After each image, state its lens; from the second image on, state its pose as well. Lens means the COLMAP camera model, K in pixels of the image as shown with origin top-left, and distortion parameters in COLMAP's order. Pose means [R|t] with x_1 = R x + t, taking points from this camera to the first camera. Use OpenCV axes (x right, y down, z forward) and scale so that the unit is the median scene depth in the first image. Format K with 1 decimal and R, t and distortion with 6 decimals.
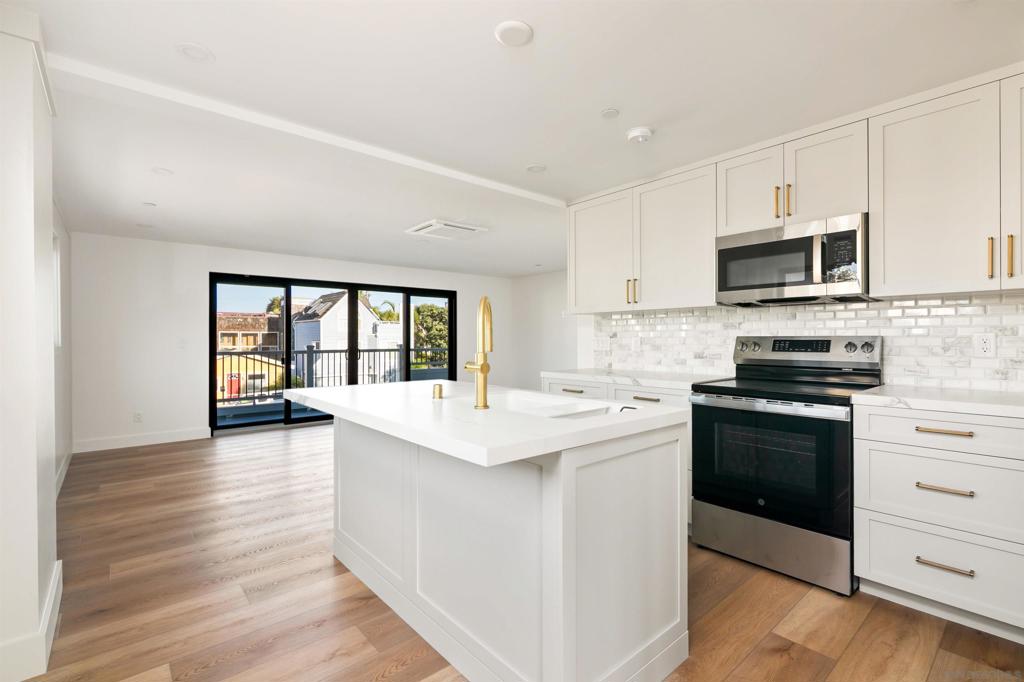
lens RADIAL K [[463.9, 0, 515.3], [0, 463.9, 336.9], [0, 0, 1]] dist [-0.000380, -0.000055]
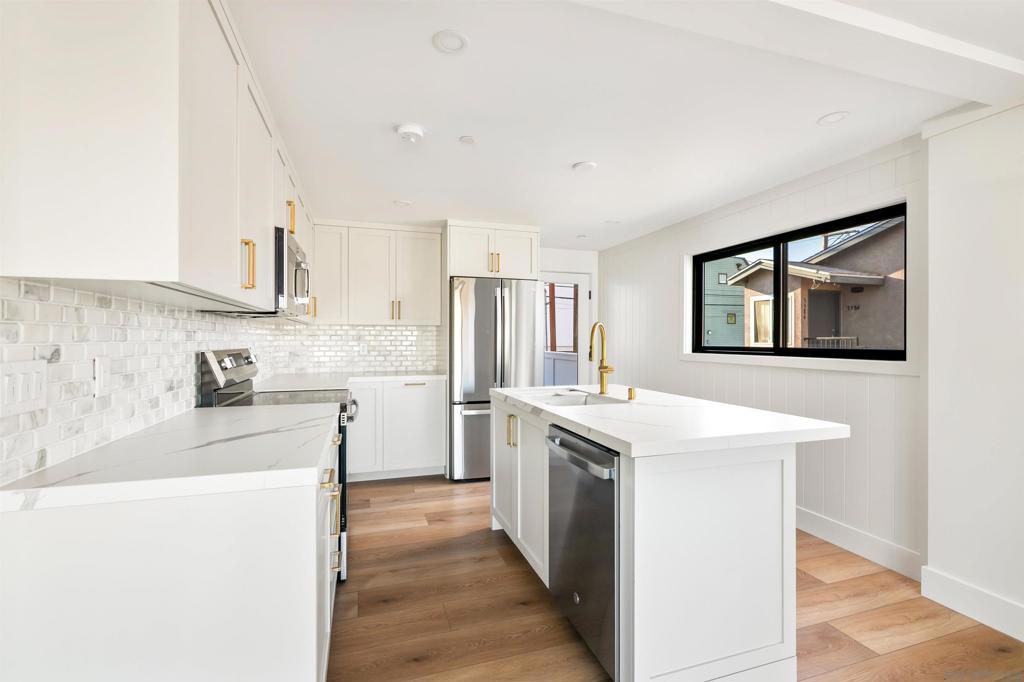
lens RADIAL K [[463.9, 0, 516.8], [0, 463.9, 339.5], [0, 0, 1]] dist [-0.000380, -0.000055]
pose [[-0.924694, 0.001844, 0.380706, -0.197410], [-0.000380, 0.999983, -0.005766, -0.012560], [-0.380710, -0.005477, -0.924678, 1.266560]]
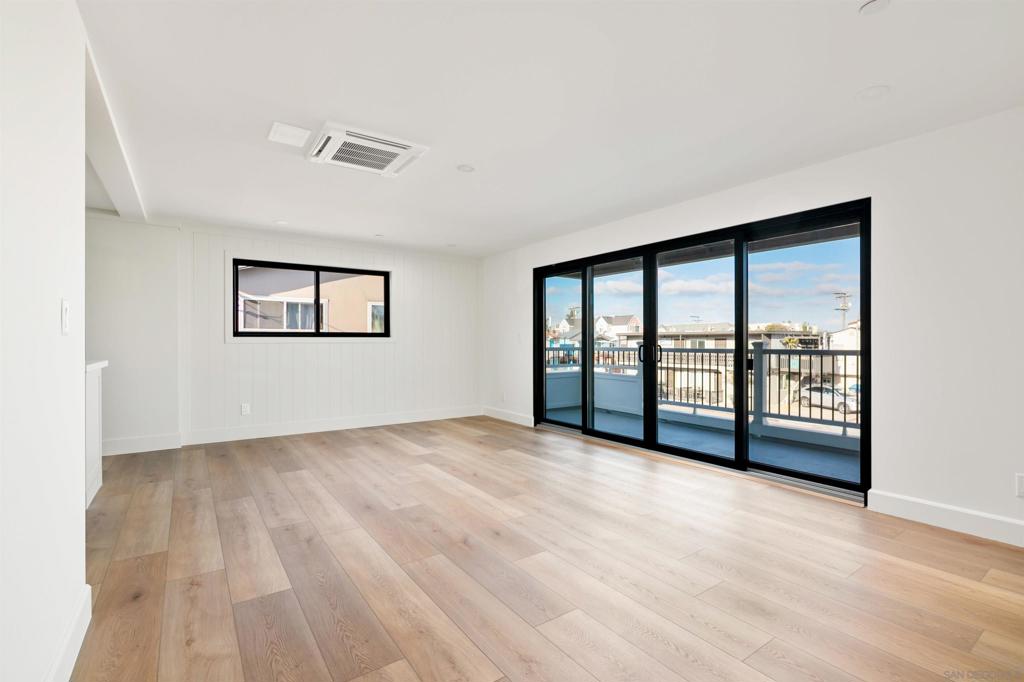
lens RADIAL K [[463.9, 0, 521.6], [0, 463.9, 343.9], [0, 0, 1]] dist [-0.000380, -0.000055]
pose [[-0.087875, 0.007055, -0.996106, 0.591267], [0.007378, 0.999952, 0.006432, 0.035093], [0.996104, -0.006784, -0.087923, 1.697213]]
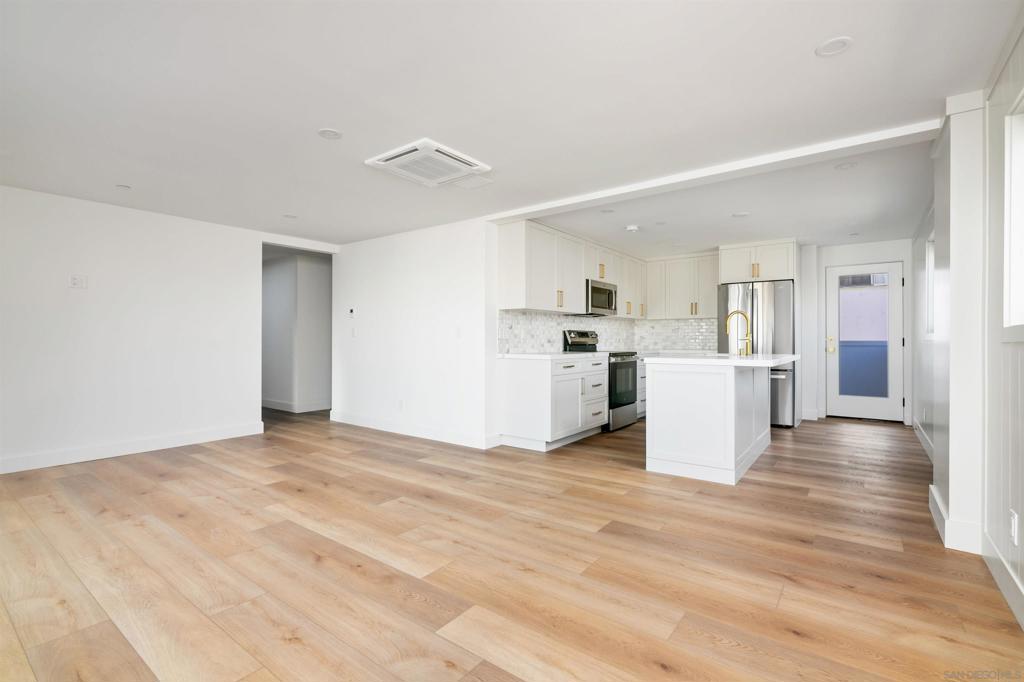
lens RADIAL K [[463.9, 0, 507.1], [0, 463.9, 337.5], [0, 0, 1]] dist [-0.000380, -0.000055]
pose [[-0.197510, 0.006758, 0.980277, -1.122530], [-0.006061, 0.999949, -0.008115, 0.039023], [-0.980282, -0.007544, -0.197459, 1.372020]]
